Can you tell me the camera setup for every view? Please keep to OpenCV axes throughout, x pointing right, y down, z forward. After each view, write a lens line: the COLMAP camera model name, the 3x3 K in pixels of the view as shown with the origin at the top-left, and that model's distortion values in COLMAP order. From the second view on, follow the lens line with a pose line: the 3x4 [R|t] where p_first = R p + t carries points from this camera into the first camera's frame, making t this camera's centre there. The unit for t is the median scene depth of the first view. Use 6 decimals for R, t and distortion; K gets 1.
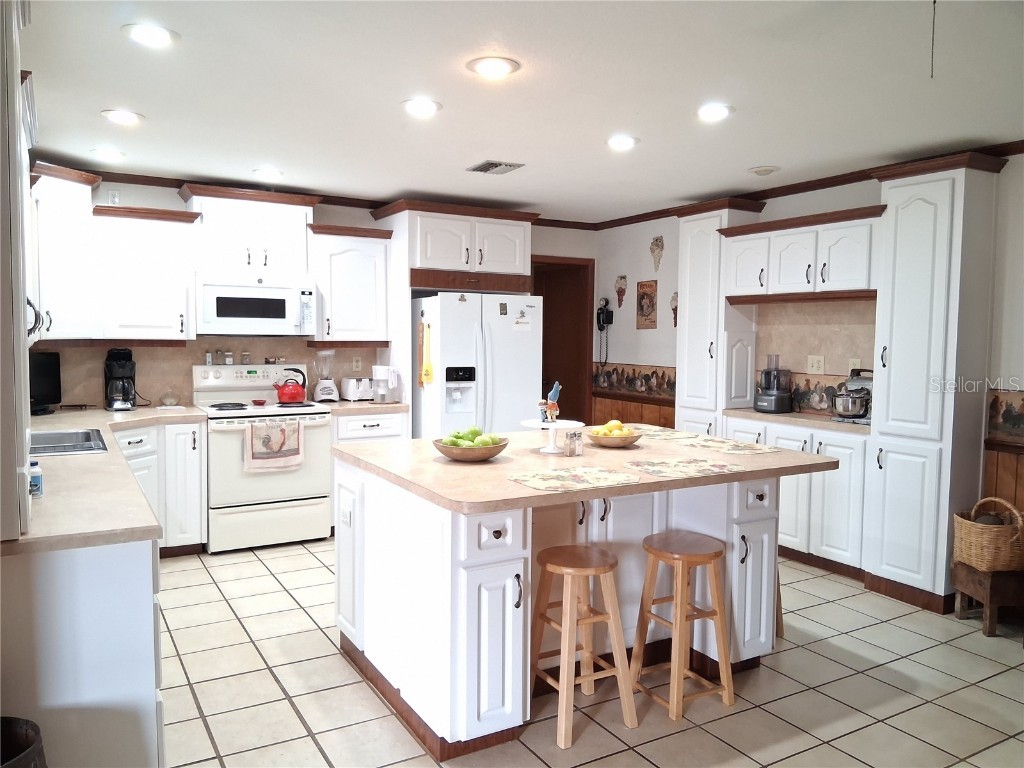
lens RADIAL K [[773.4, 0, 510.3], [0, 773.4, 379.5], [0, 0, 1]] dist [0.105558, -0.183700]
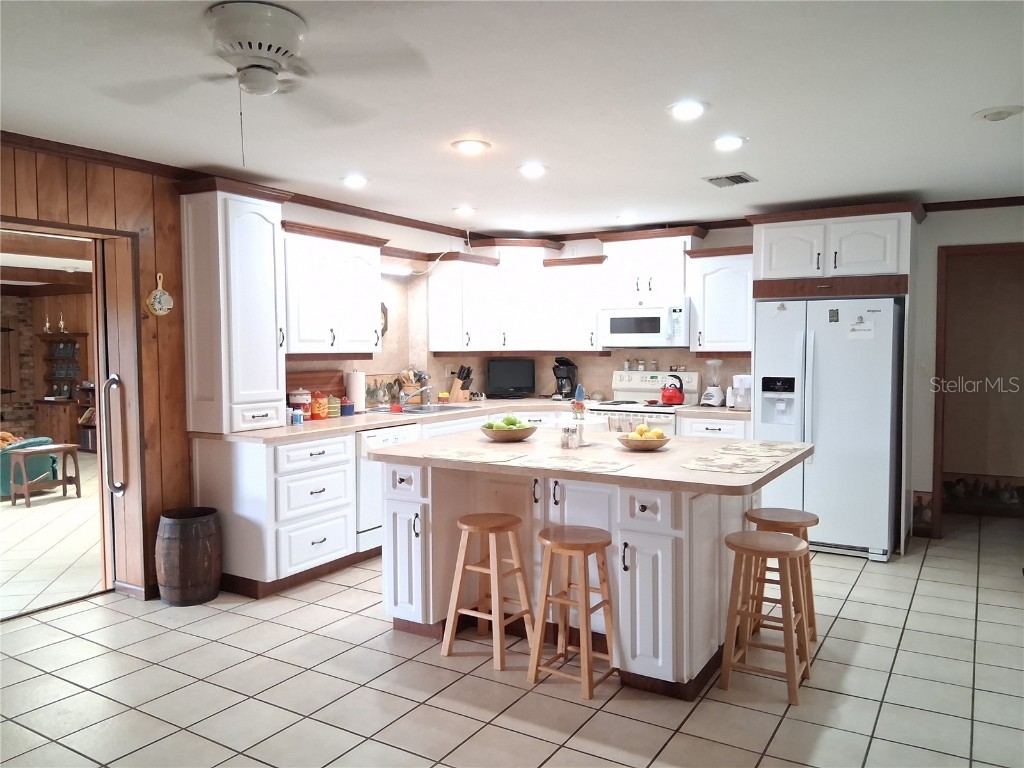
lens RADIAL K [[773.4, 0, 510.3], [0, 773.4, 379.5], [0, 0, 1]] dist [0.105558, -0.183700]
pose [[0.460724, 0.028159, -0.887097, 0.653992], [-0.048885, 0.998784, 0.006315, -0.002826], [0.886196, 0.040457, 0.461541, 0.243065]]
